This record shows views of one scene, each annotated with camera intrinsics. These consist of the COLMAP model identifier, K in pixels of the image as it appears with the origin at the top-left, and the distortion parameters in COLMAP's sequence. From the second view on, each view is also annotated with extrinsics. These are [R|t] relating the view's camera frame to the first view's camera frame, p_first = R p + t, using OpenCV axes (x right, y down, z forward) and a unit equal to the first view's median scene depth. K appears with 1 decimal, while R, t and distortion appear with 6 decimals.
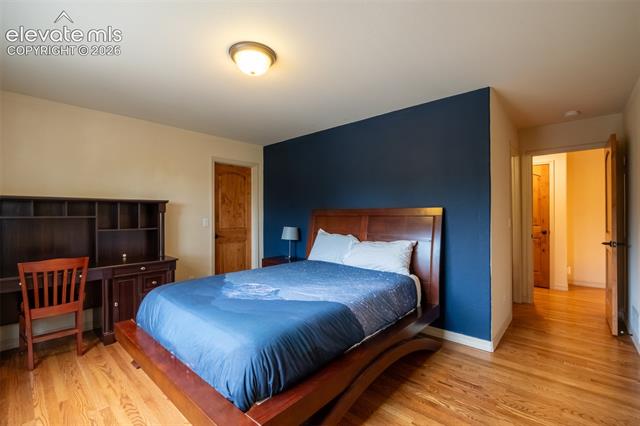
lens RADIAL K [[283.8, 0, 317.4], [0, 283.8, 212.8], [0, 0, 1]] dist [-0.003245, -0.000358]
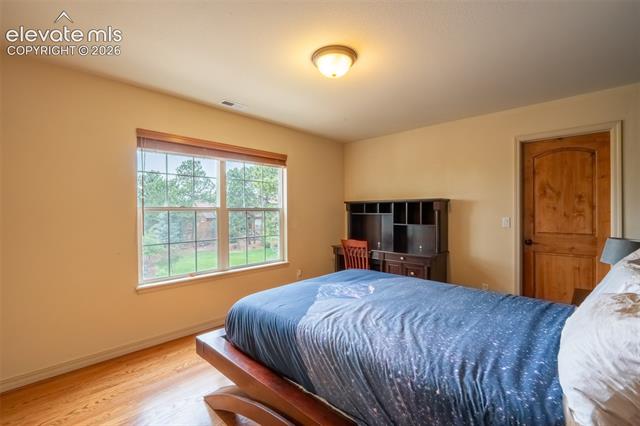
lens RADIAL K [[283.8, 0, 317.6], [0, 283.8, 213.0], [0, 0, 1]] dist [-0.003245, -0.000358]
pose [[-0.030974, 0.007374, -0.999493, 0.384105], [0.004942, 0.999962, 0.007224, -0.000807], [0.999508, -0.004716, -0.031009, 0.464723]]
